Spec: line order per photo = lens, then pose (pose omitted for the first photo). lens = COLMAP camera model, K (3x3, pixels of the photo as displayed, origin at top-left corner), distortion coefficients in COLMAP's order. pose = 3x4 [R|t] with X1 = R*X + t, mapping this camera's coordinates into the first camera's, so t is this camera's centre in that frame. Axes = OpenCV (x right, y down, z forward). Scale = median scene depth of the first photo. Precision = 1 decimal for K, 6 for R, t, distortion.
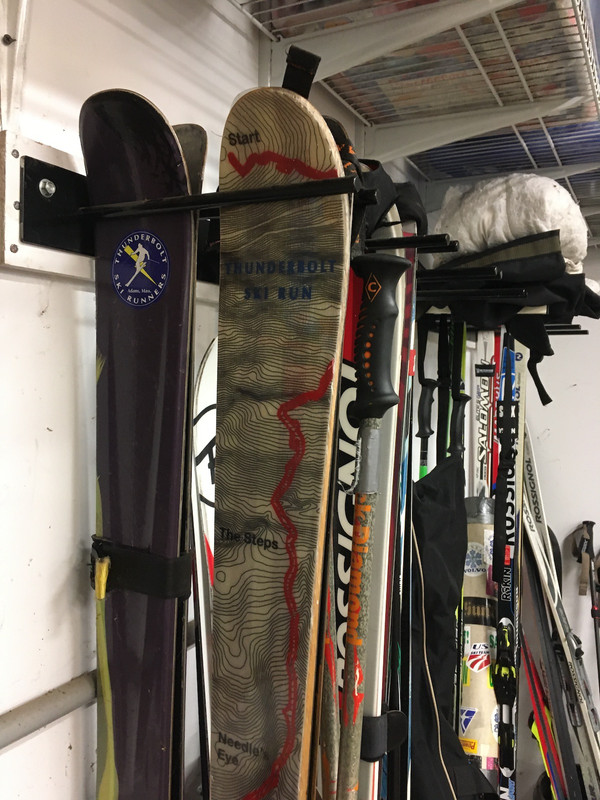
lens RADIAL K [[689.7, 0, 299.1], [0, 689.7, 397.7], [0, 0, 1]] dist [0.029103, -0.021229]
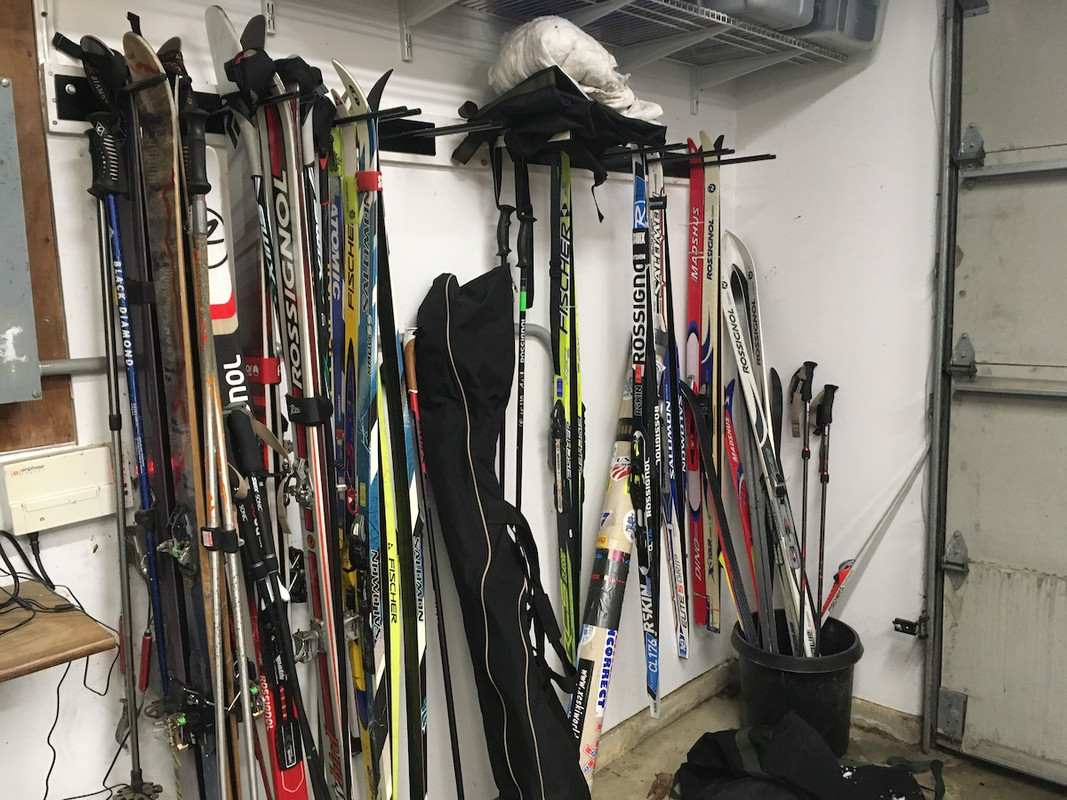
lens RADIAL K [[919.9, 0, 537.2], [0, 919.9, 402.1], [0, 0, 1]] dist [0.029103, -0.021229]
pose [[0.958974, -0.001326, -0.283491, 0.557327], [0.032834, 0.993779, 0.106421, 0.115068], [0.281586, -0.111363, 0.953052, -0.412658]]
